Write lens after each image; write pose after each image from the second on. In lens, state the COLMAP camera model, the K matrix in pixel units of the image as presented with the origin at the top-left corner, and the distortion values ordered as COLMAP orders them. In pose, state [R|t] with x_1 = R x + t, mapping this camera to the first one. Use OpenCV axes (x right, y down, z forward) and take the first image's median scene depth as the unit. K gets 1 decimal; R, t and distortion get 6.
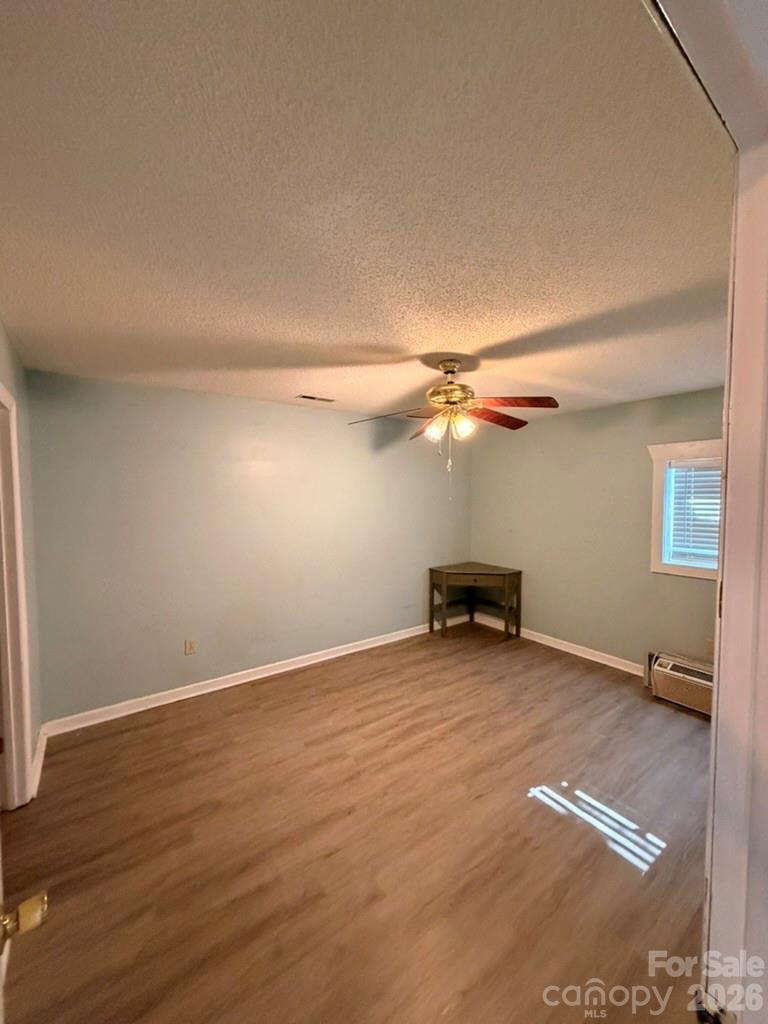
lens RADIAL K [[408.0, 0, 381.6], [0, 408.0, 512.0], [0, 0, 1]] dist [-0.000051, -0.000104]
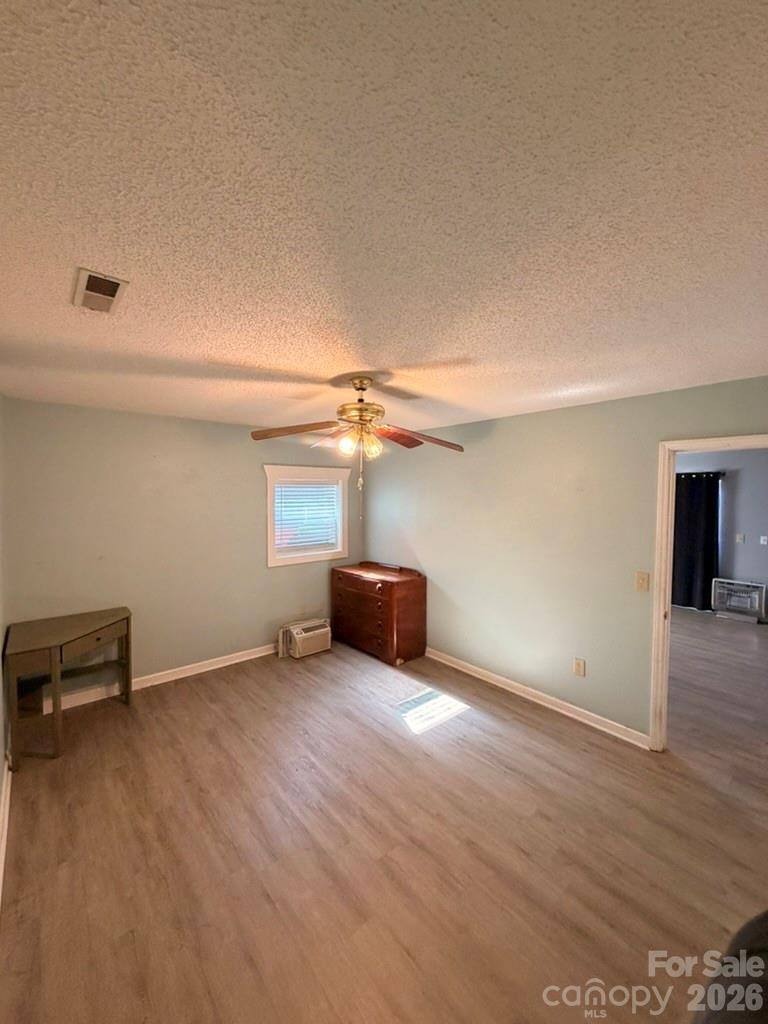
lens RADIAL K [[408.0, 0, 381.7], [0, 408.0, 515.4], [0, 0, 1]] dist [-0.000051, -0.000104]
pose [[-0.087238, -0.052404, 0.994808, -0.602920], [0.041498, 0.997557, 0.056188, -0.068237], [-0.995323, 0.046184, -0.084850, 0.767954]]
